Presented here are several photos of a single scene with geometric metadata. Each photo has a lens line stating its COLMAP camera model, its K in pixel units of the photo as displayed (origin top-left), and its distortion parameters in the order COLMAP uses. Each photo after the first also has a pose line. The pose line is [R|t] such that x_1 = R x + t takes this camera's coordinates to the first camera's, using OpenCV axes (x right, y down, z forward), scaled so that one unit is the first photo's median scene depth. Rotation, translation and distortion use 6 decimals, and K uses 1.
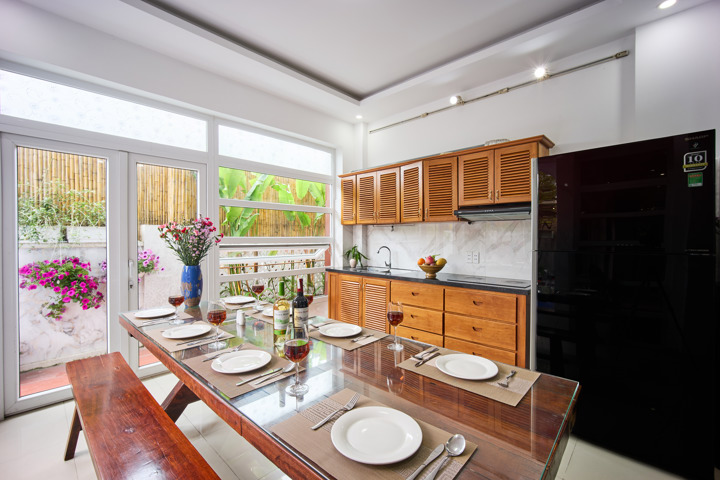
lens RADIAL K [[312.3, 0, 360.0], [0, 312.3, 240.0], [0, 0, 1]] dist [-0.000715, -0.000107]
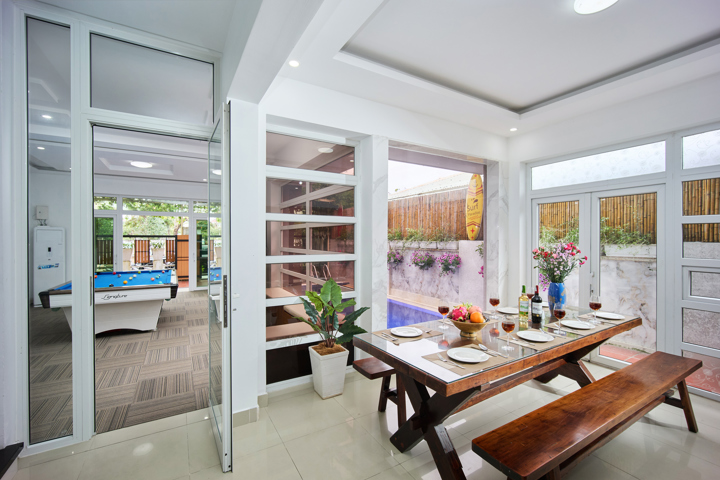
lens RADIAL K [[312.3, 0, 360.0], [0, 312.3, 240.0], [0, 0, 1]] dist [-0.000715, -0.000107]
pose [[-0.268346, 0.000088, -0.963323, 0.641926], [-0.013363, 0.999903, 0.003814, -0.049621], [0.963230, 0.013896, -0.268318, 0.298595]]
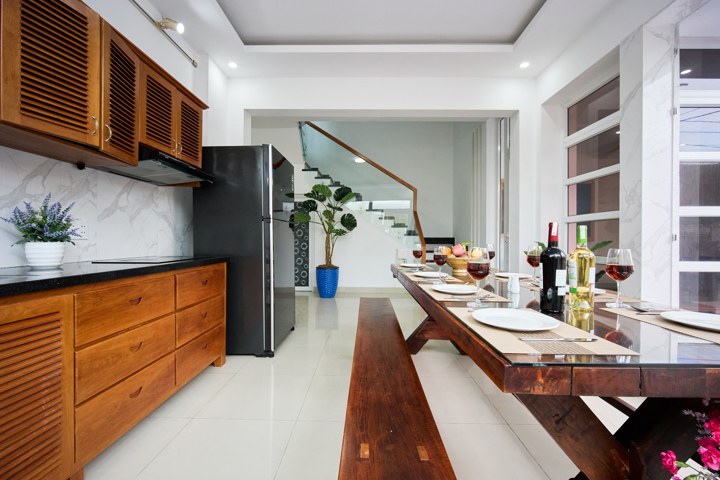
lens RADIAL K [[312.3, 0, 360.0], [0, 312.3, 240.0], [0, 0, 1]] dist [-0.000715, -0.000107]
pose [[-0.672579, -0.006188, 0.740000, -0.364093], [-0.002191, 0.999977, 0.006371, 0.066051], [-0.740022, 0.002664, -0.672577, 0.942466]]
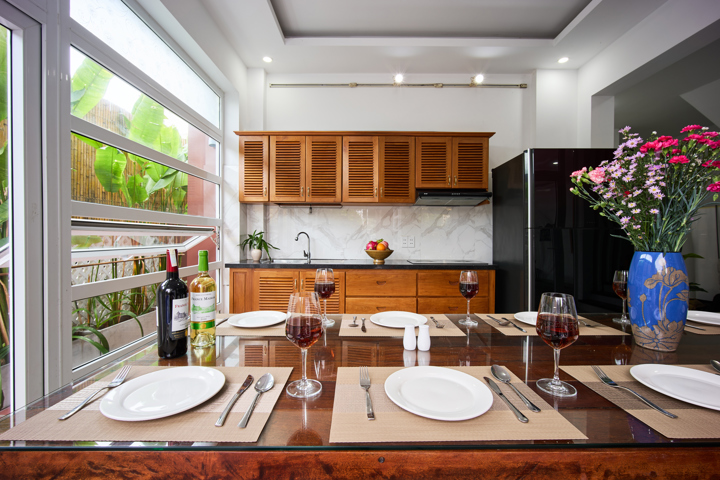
lens RADIAL K [[334.1, 0, 357.8], [0, 334.1, 234.5], [0, 0, 1]] dist [0.000510, 0.000106]
pose [[0.726115, 0.004794, 0.687557, -0.463349], [-0.000329, 0.999978, -0.006625, 0.037359], [-0.687574, 0.004585, 0.726100, 0.314291]]
